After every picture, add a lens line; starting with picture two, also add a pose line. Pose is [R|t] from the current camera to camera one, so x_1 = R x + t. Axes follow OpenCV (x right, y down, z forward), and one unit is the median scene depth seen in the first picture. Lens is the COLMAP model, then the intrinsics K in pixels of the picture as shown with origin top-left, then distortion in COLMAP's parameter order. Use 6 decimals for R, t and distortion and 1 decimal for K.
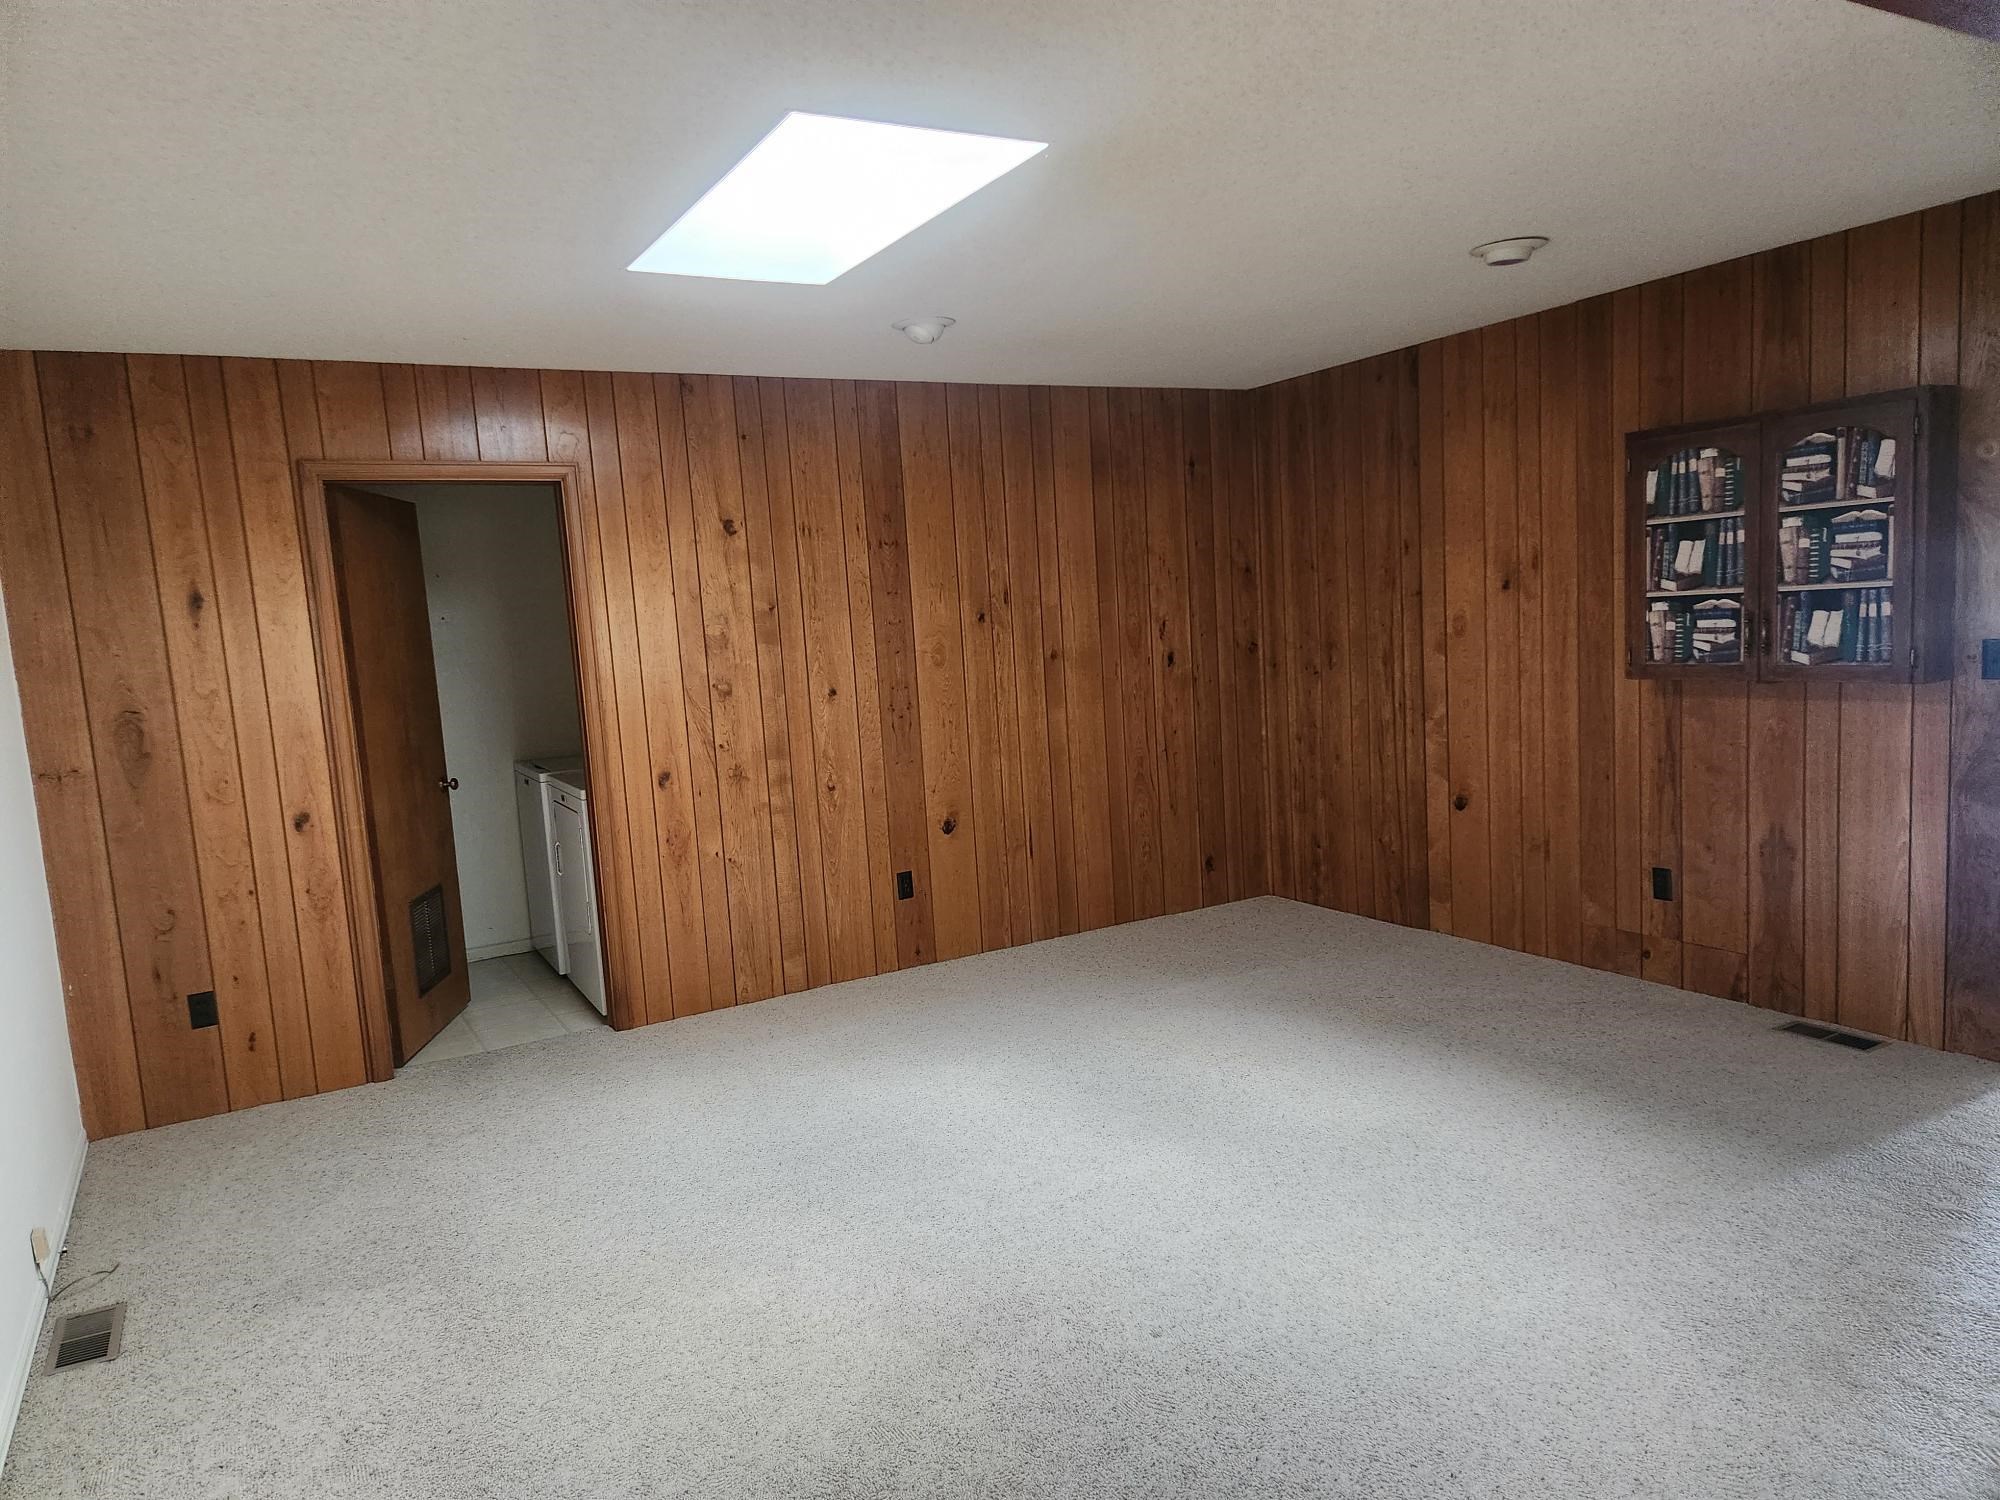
lens RADIAL K [[1328.3, 0, 1000.0], [0, 1328.3, 750.0], [0, 0, 1]] dist [0.073517, -0.079821]
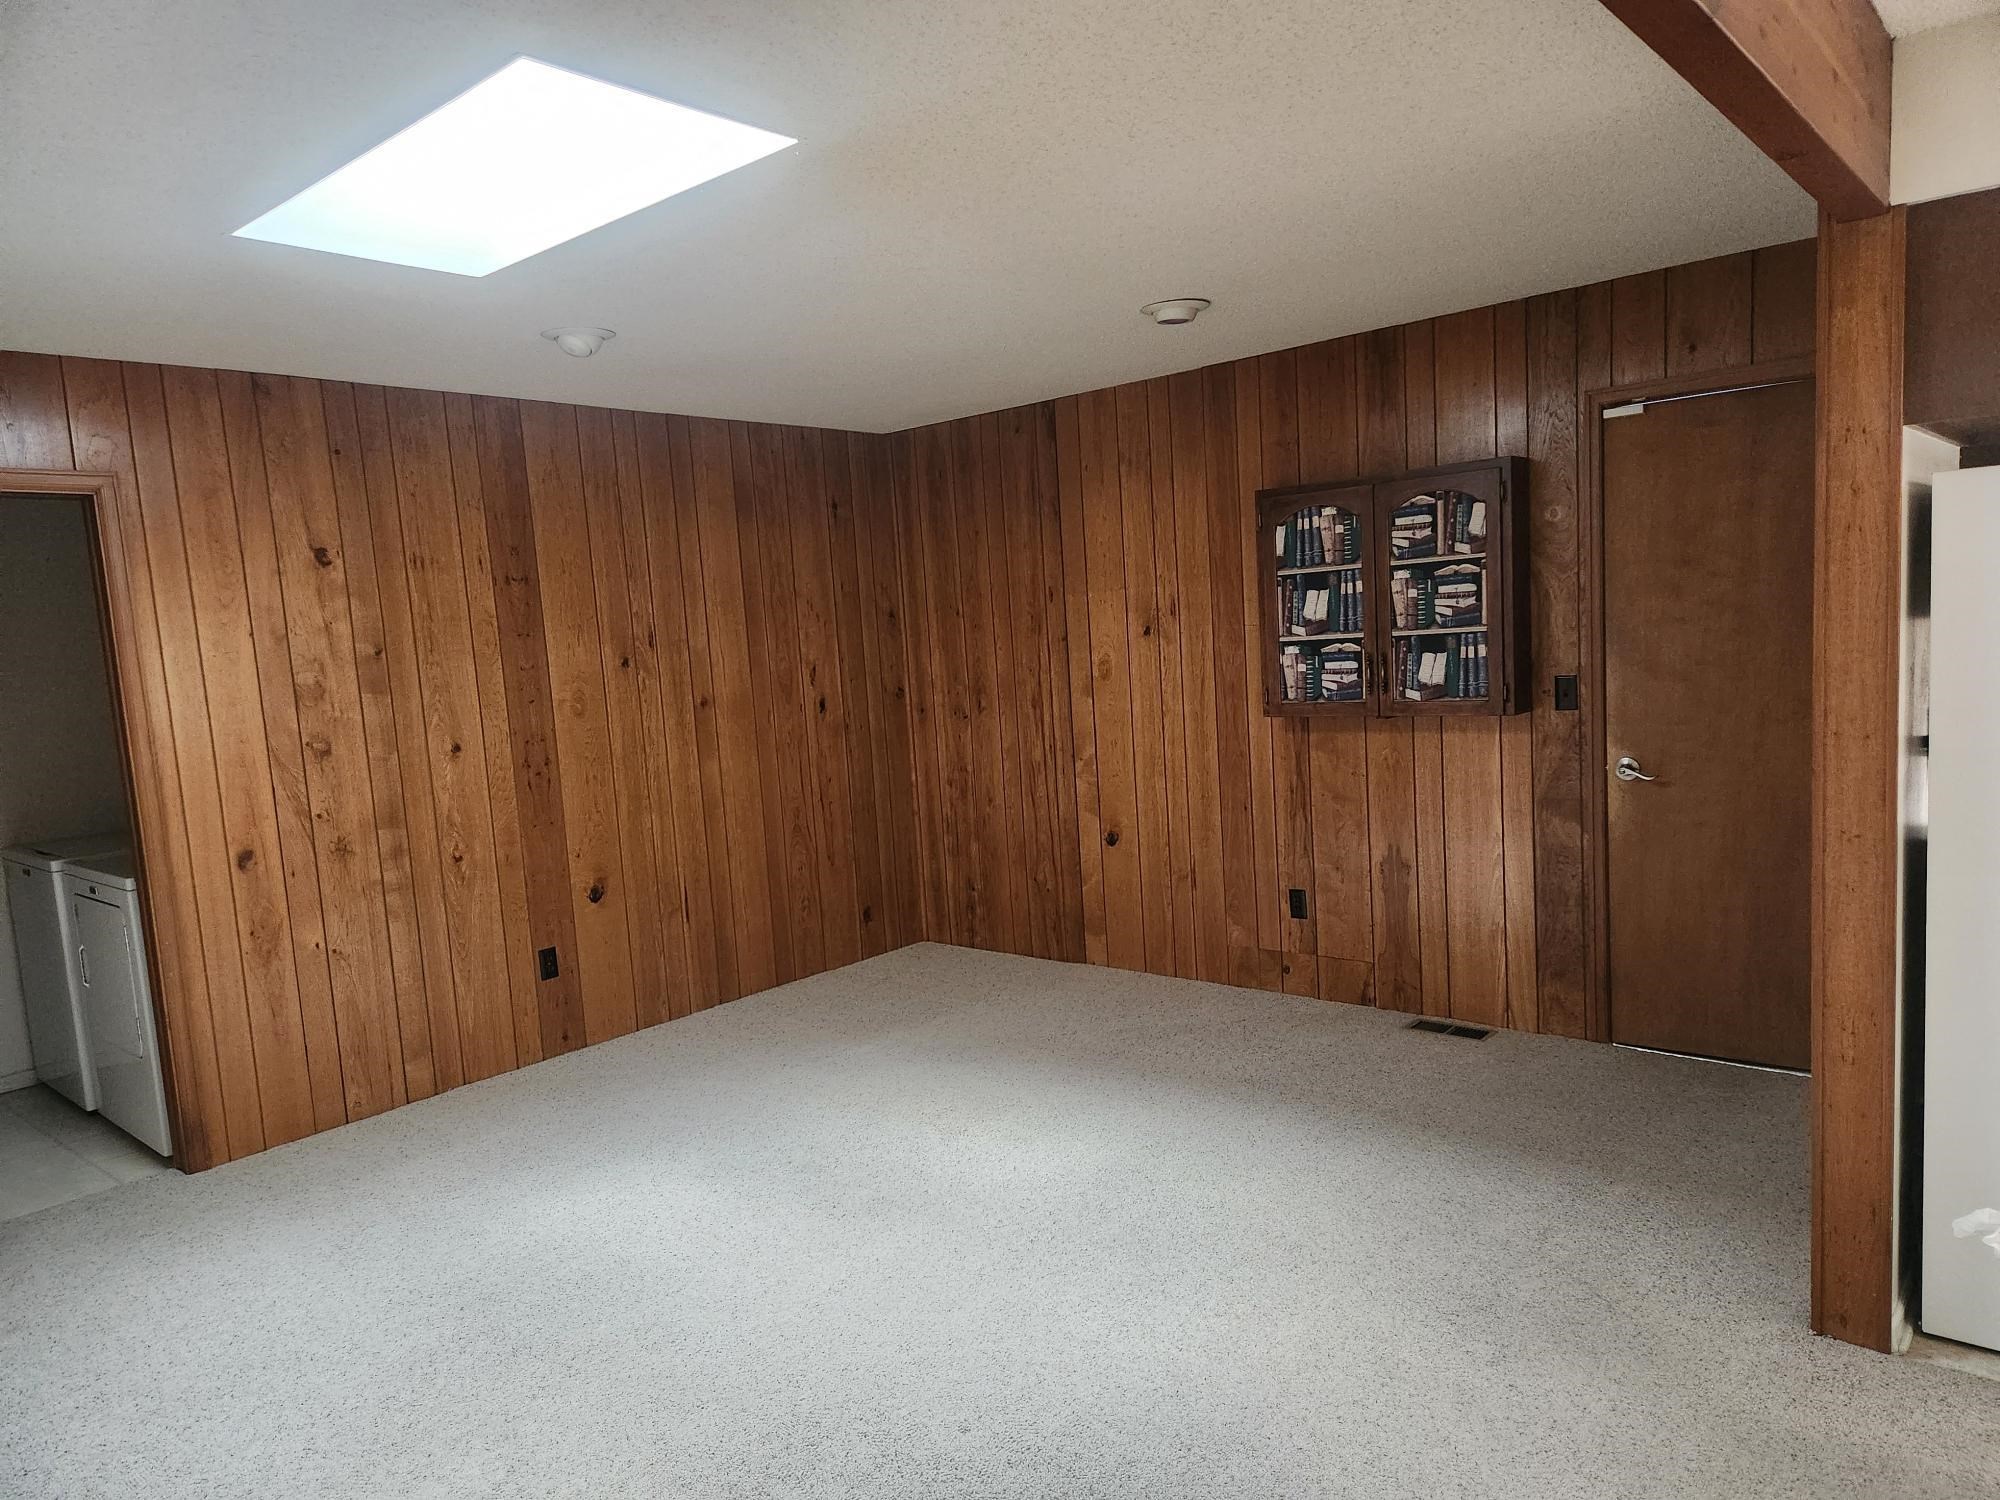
lens RADIAL K [[1321.0, 0, 1007.1], [0, 1321.0, 765.6], [0, 0, 1]] dist [0.067672, -0.063837]
pose [[0.941550, -0.031096, 0.335434, -0.082393], [0.039537, 0.999049, -0.018364, -0.001950], [-0.334544, 0.030552, 0.941885, 0.059567]]
